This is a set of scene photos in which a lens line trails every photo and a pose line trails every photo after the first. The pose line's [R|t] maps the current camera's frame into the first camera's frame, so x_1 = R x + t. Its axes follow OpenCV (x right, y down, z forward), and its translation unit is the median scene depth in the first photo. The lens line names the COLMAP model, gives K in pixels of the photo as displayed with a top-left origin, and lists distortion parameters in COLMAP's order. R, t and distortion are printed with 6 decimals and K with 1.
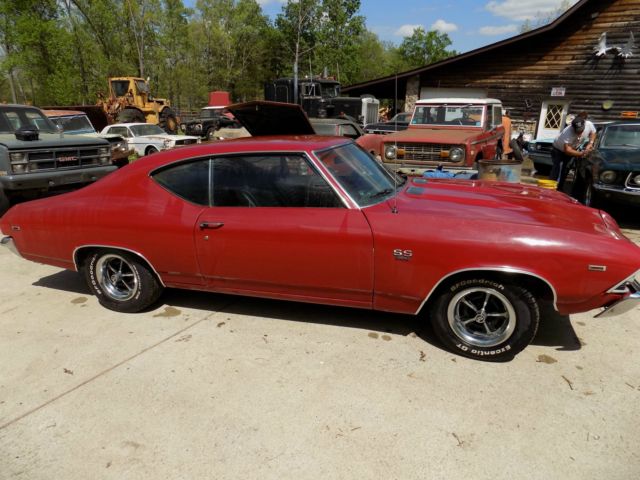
lens RADIAL K [[429.7, 0, 323.4], [0, 429.7, 240.0], [0, 0, 1]] dist [-0.072242, 0.067070]
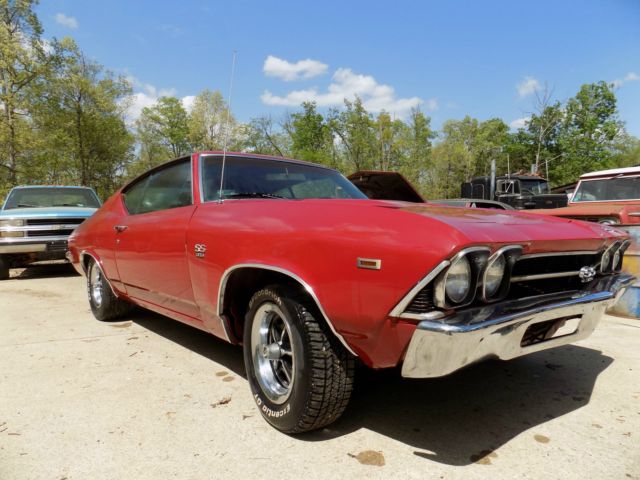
lens RADIAL K [[429.7, 0, 323.4], [0, 429.7, 240.0], [0, 0, 1]] dist [-0.072242, 0.067070]
pose [[0.842439, 0.029776, -0.537969, 0.130162], [-0.171155, 0.961544, -0.214802, 0.023878], [0.510885, 0.273033, 0.815138, 0.077023]]
